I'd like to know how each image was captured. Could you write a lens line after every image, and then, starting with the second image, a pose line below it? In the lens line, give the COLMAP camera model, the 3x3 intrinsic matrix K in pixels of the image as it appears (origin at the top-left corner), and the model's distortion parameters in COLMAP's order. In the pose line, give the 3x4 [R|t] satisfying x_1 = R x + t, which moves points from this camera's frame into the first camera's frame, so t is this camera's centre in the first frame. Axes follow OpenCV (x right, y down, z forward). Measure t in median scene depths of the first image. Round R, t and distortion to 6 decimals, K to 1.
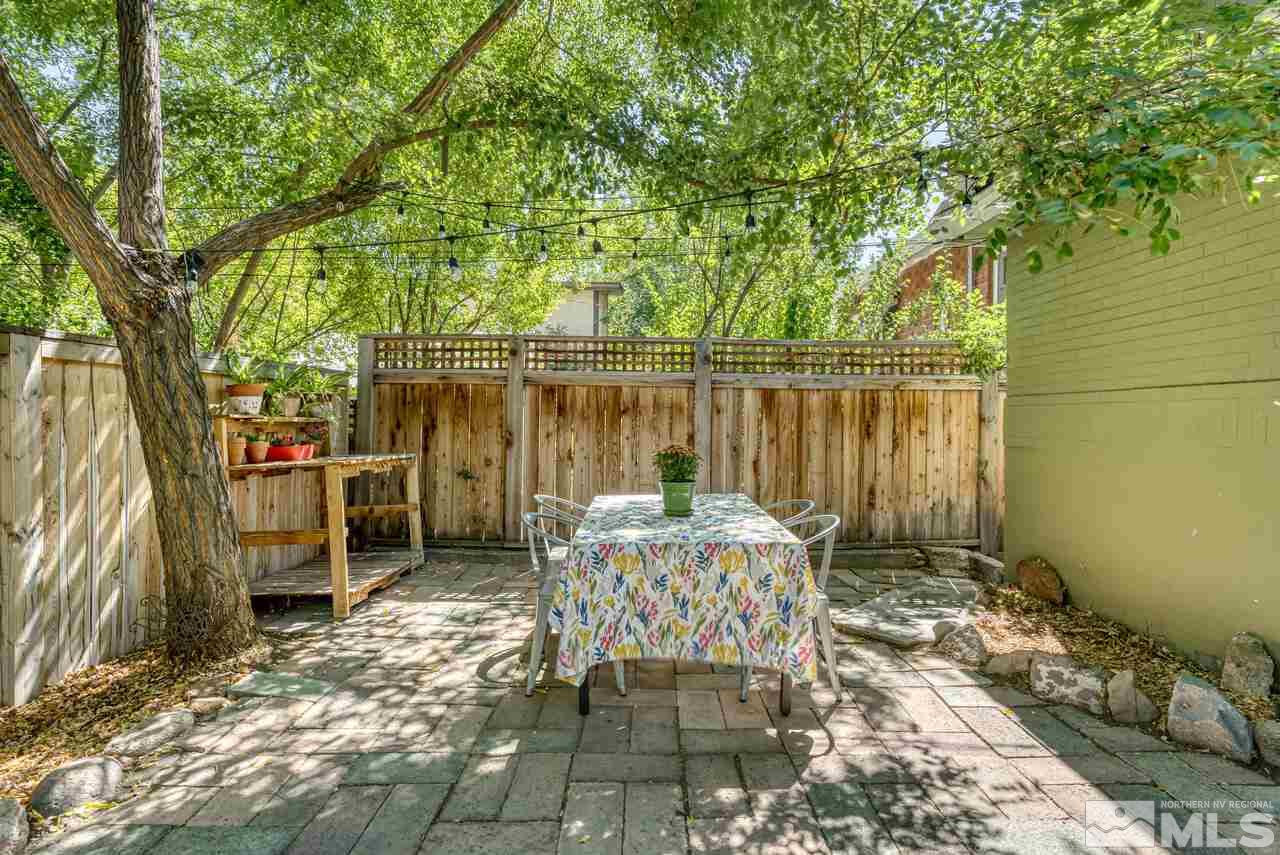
lens RADIAL K [[628.1, 0, 649.6], [0, 628.1, 419.1], [0, 0, 1]] dist [0.005968, -0.000423]
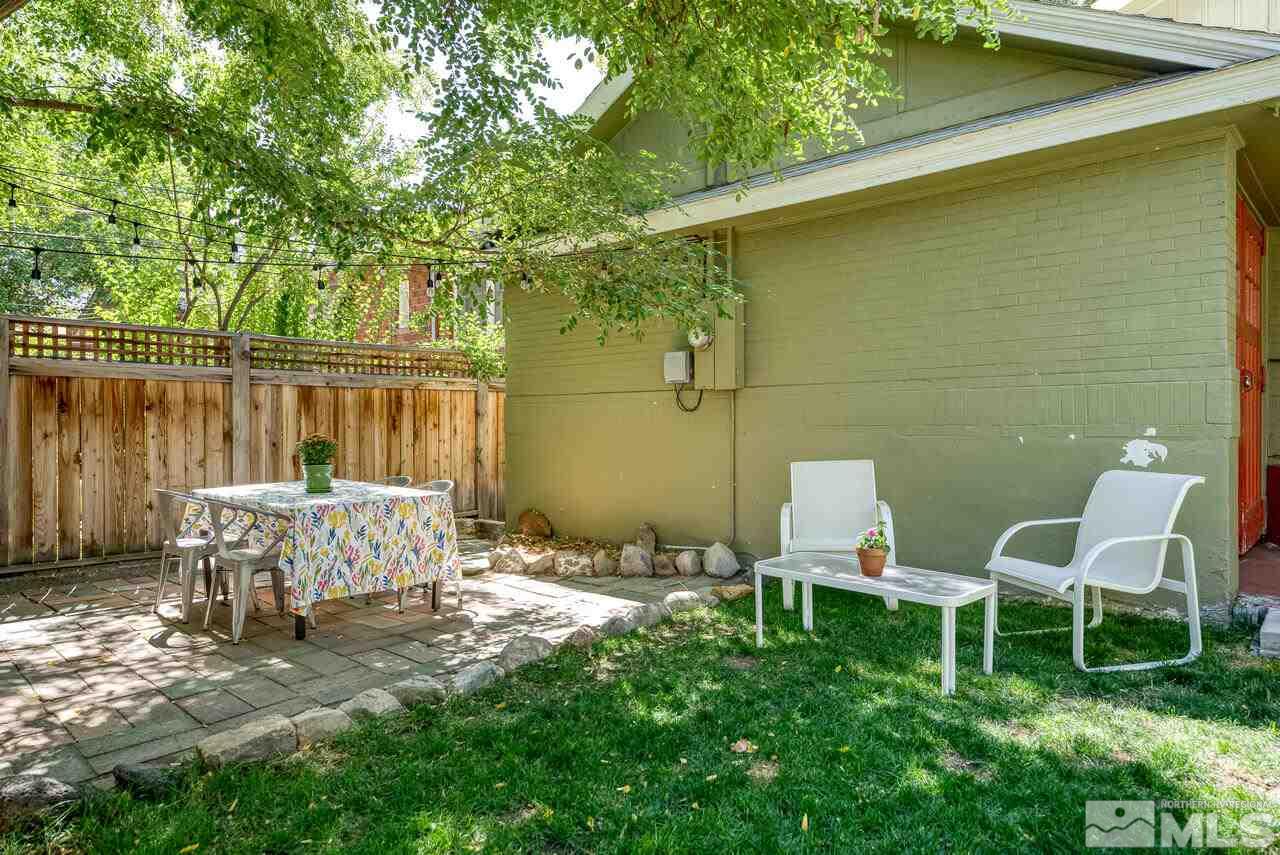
lens RADIAL K [[789.2, 0, 640.0], [0, 789.2, 427.5], [0, 0, 1]] dist [0.004947, 0.000387]
pose [[0.682266, -0.018098, 0.730880, -0.397320], [0.009393, 0.999828, 0.015989, 0.004995], [-0.731043, -0.004043, 0.682319, -0.305340]]
